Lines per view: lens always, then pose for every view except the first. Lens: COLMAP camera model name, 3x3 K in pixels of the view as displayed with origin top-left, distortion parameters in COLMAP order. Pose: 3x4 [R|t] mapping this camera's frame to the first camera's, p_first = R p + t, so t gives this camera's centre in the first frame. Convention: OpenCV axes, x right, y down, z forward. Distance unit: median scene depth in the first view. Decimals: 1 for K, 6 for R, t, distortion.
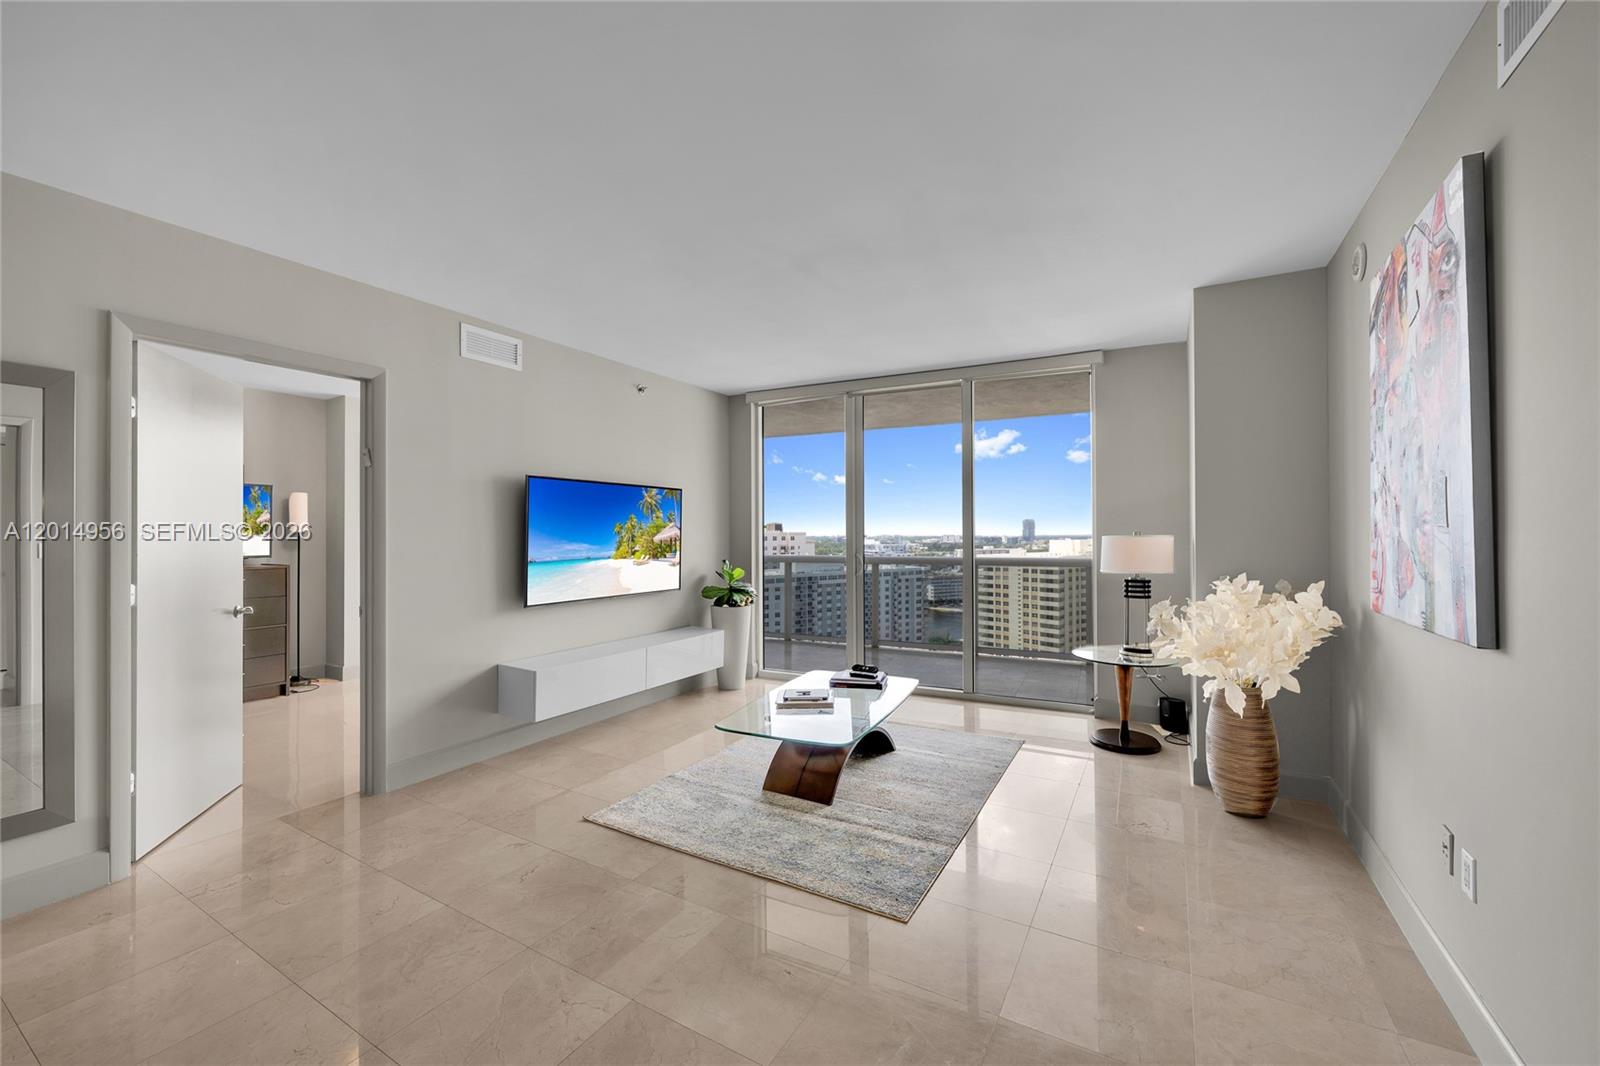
lens RADIAL K [[630.6, 0, 794.5], [0, 630.6, 532.9], [0, 0, 1]] dist [0.000882, -0.000534]
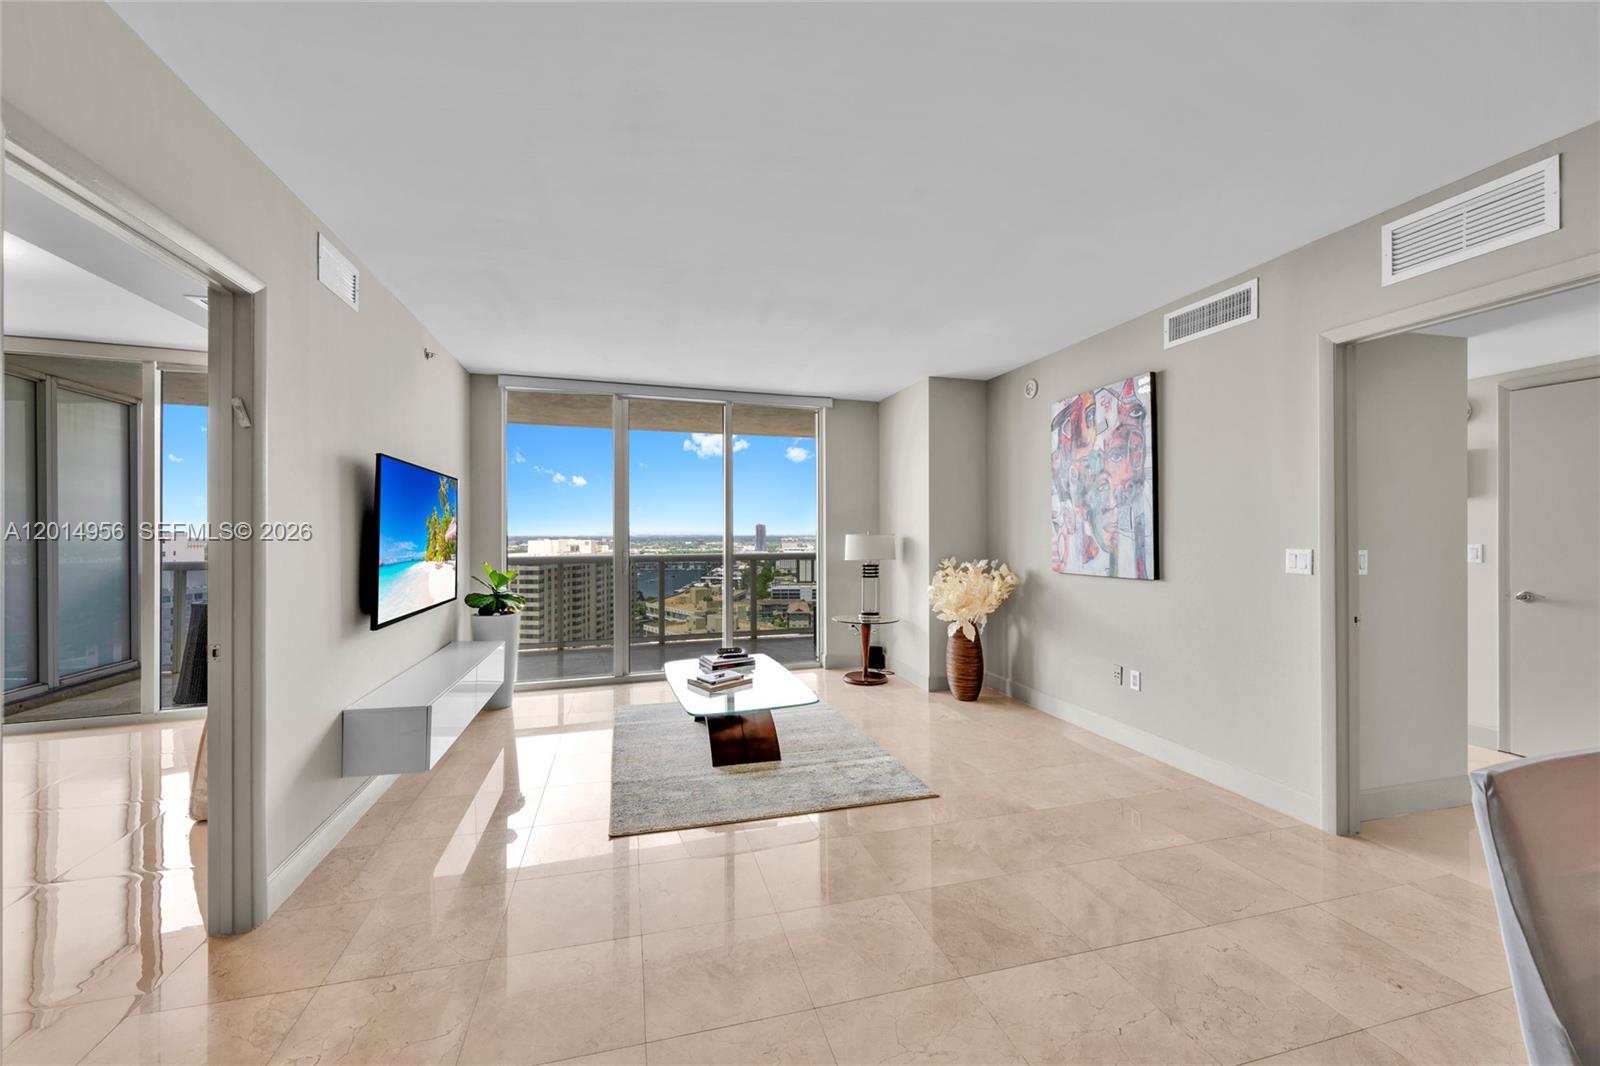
lens RADIAL K [[630.6, 0, 794.3], [0, 630.6, 529.8], [0, 0, 1]] dist [0.000882, -0.000534]
pose [[0.702385, 0.005298, 0.711777, -0.608129], [-0.001551, 0.999981, -0.005912, 0.003901], [-0.711795, 0.003049, 0.702380, 0.114010]]
